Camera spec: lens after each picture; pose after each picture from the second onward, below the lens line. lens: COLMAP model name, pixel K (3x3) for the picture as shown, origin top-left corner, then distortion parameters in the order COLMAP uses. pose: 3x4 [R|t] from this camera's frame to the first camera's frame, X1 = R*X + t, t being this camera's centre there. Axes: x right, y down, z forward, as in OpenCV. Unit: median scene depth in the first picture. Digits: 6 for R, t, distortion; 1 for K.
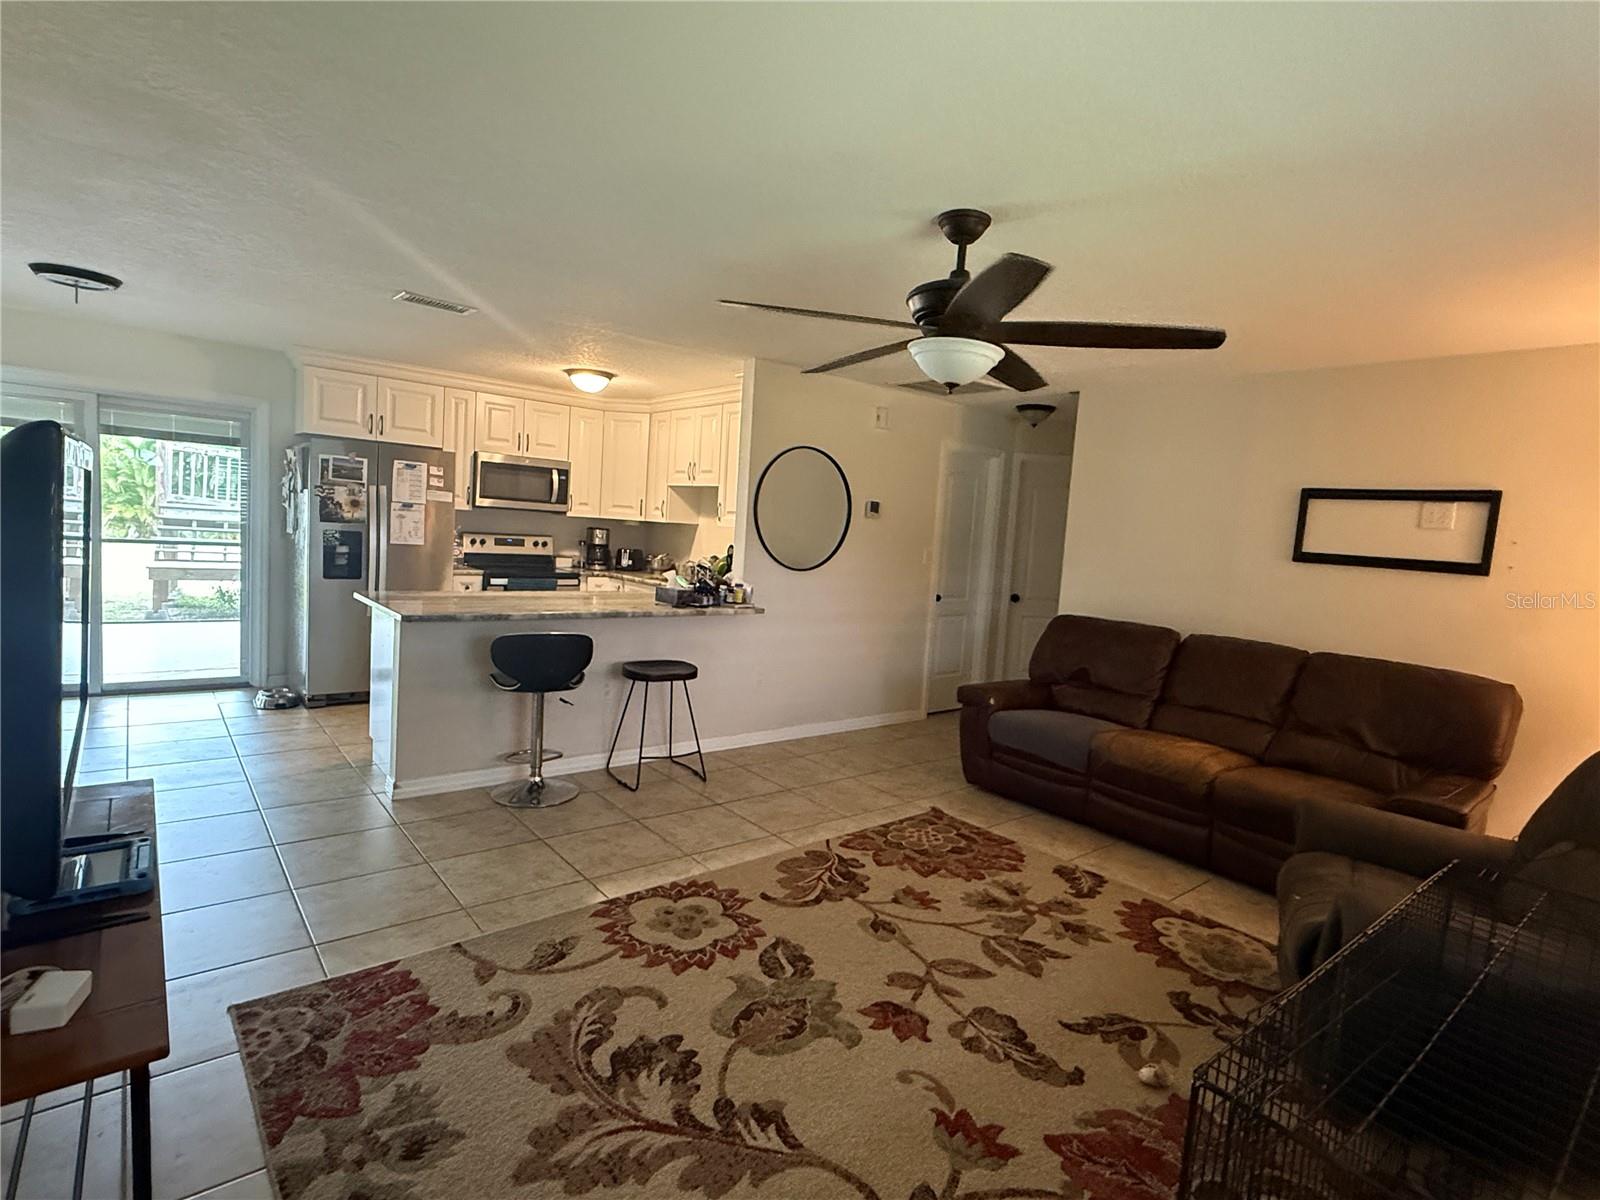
lens RADIAL K [[803.8, 0, 800.0], [0, 803.8, 600.0], [0, 0, 1]] dist [0.000540, 0.000476]
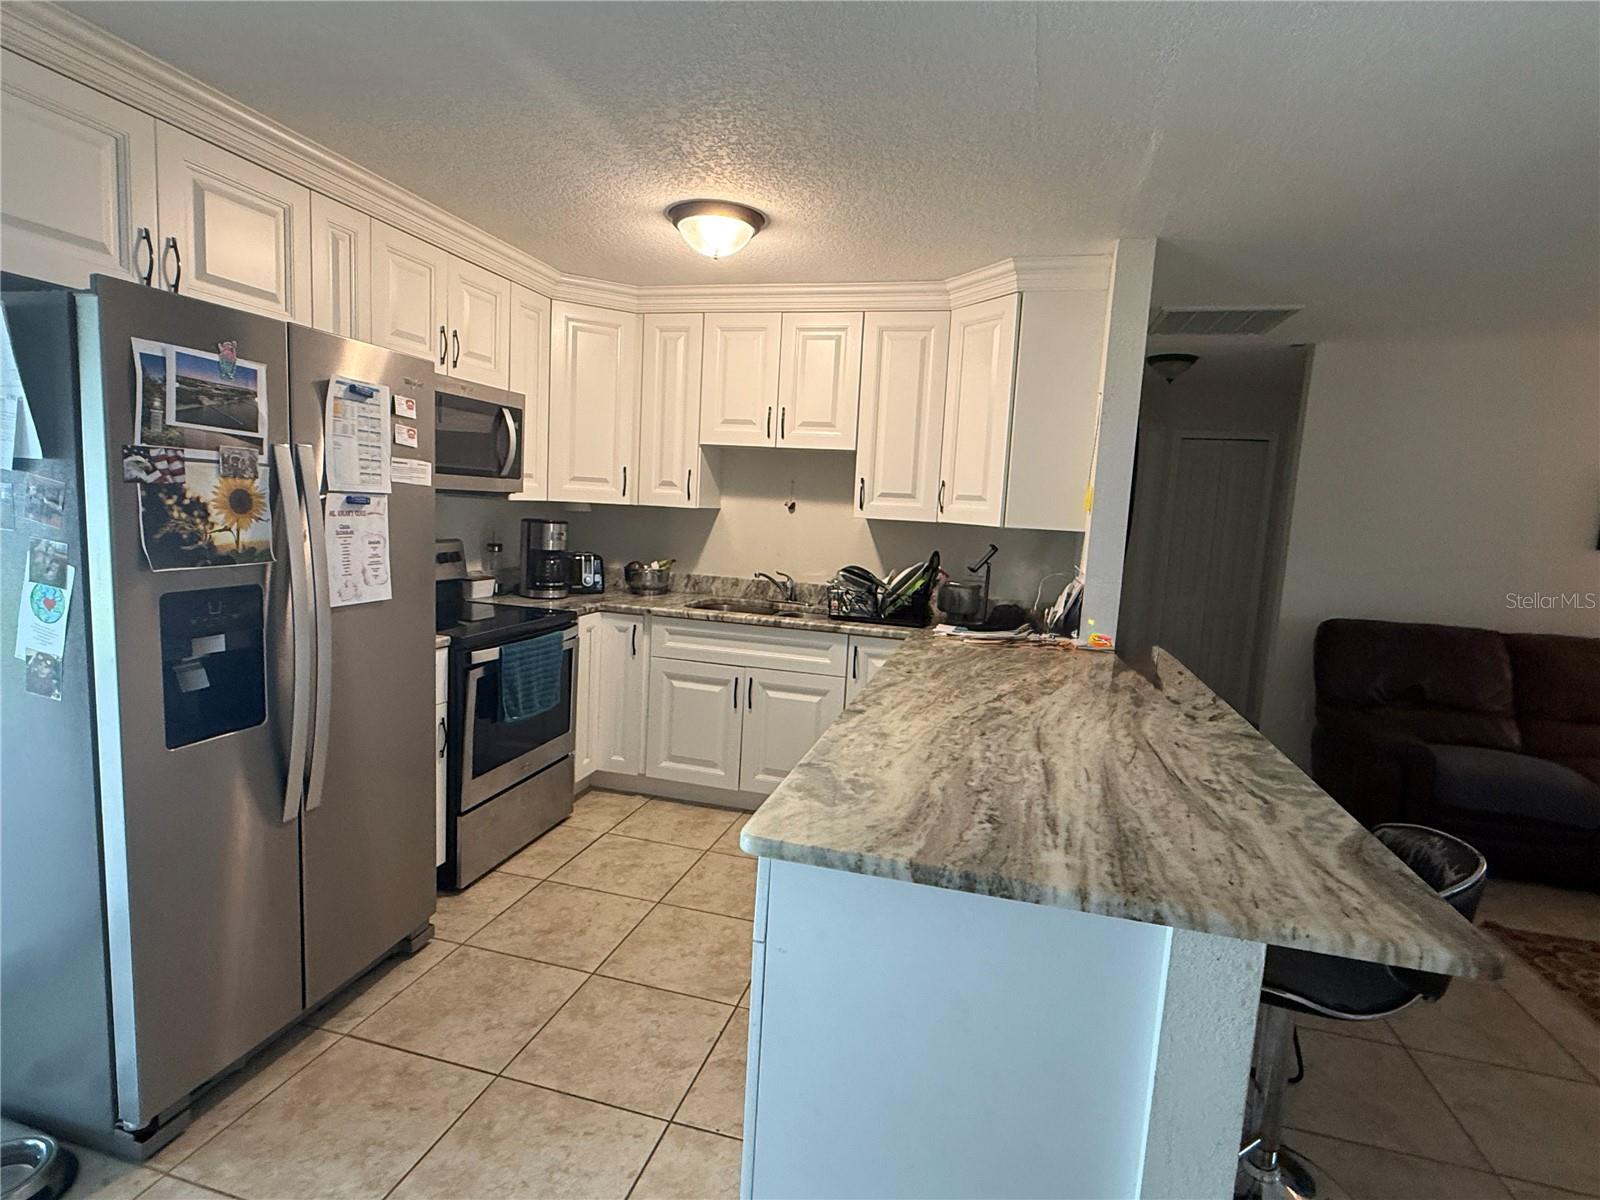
lens RADIAL K [[803.8, 0, 800.0], [0, 803.8, 600.0], [0, 0, 1]] dist [0.000540, 0.000476]
pose [[0.817025, -0.093406, 0.568986, -1.077270], [0.053790, 0.994836, 0.086076, -0.185952], [-0.574087, -0.039720, 0.817830, 1.162533]]
